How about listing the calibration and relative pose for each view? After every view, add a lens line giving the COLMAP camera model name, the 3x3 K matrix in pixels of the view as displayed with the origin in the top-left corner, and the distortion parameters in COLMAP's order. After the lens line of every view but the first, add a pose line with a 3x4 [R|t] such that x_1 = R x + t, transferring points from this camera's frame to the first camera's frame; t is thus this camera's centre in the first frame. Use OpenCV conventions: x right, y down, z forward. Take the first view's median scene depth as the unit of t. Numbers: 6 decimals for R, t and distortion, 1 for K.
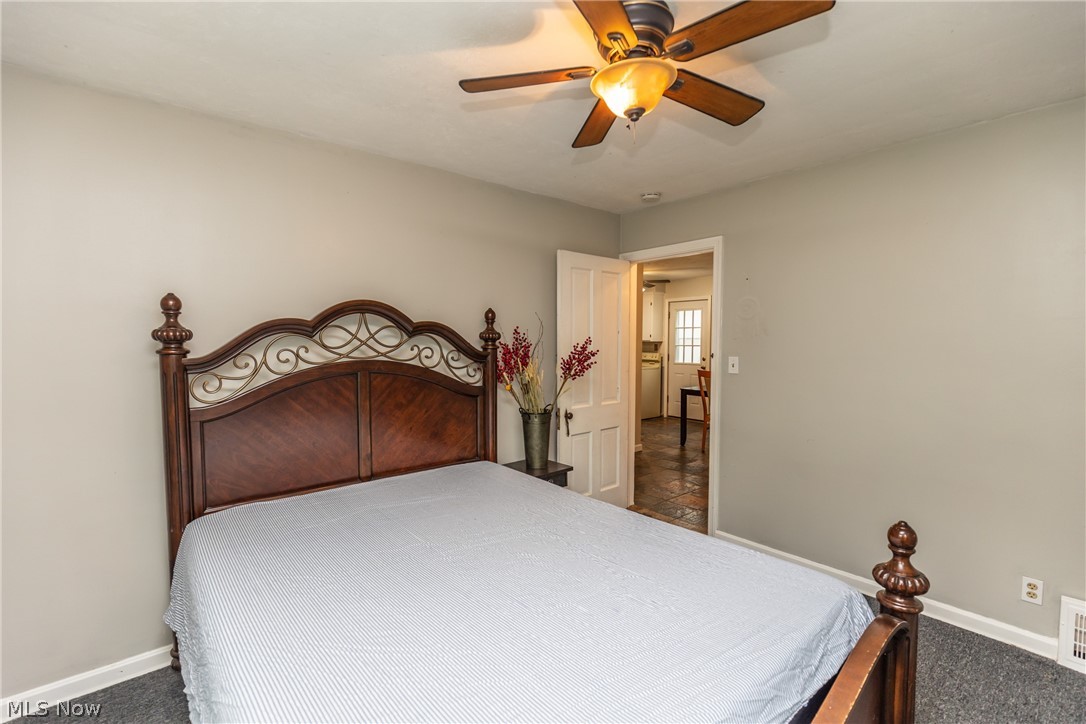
lens RADIAL K [[485.6, 0, 542.3], [0, 485.6, 369.0], [0, 0, 1]] dist [0.004225, -0.001523]
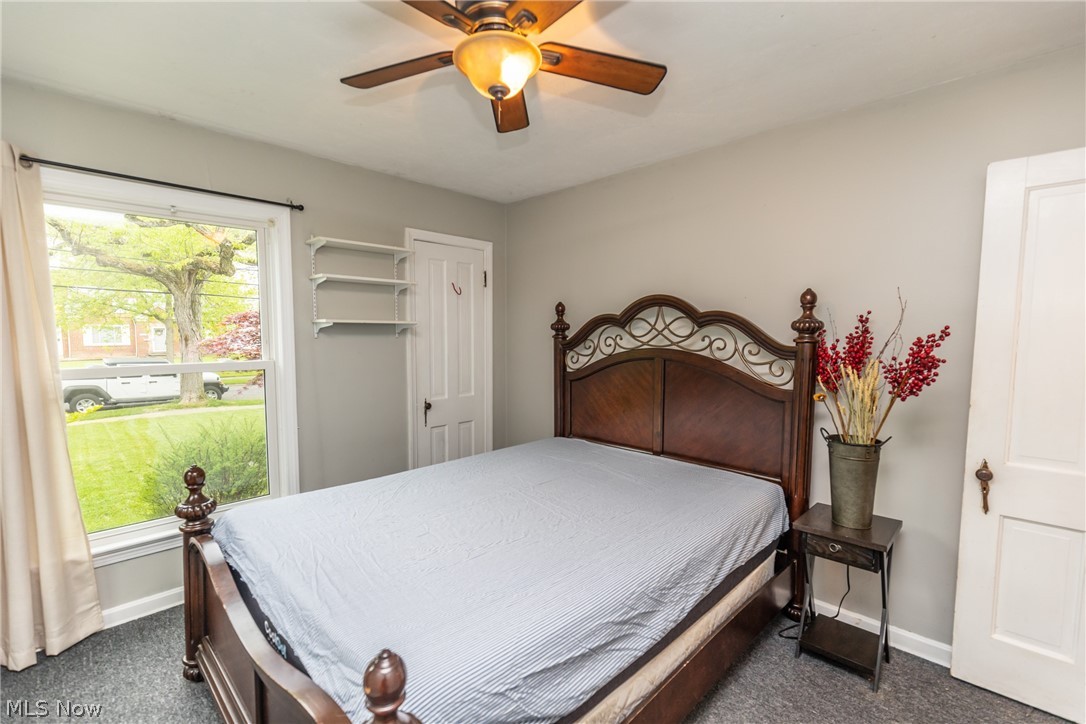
lens RADIAL K [[485.6, 0, 542.3], [0, 485.6, 369.0], [0, 0, 1]] dist [0.004225, -0.001523]
pose [[0.071865, 0.083231, -0.993936, 0.732303], [-0.063296, 0.994884, 0.078734, -0.041321], [0.995404, 0.057253, 0.076765, 0.641248]]
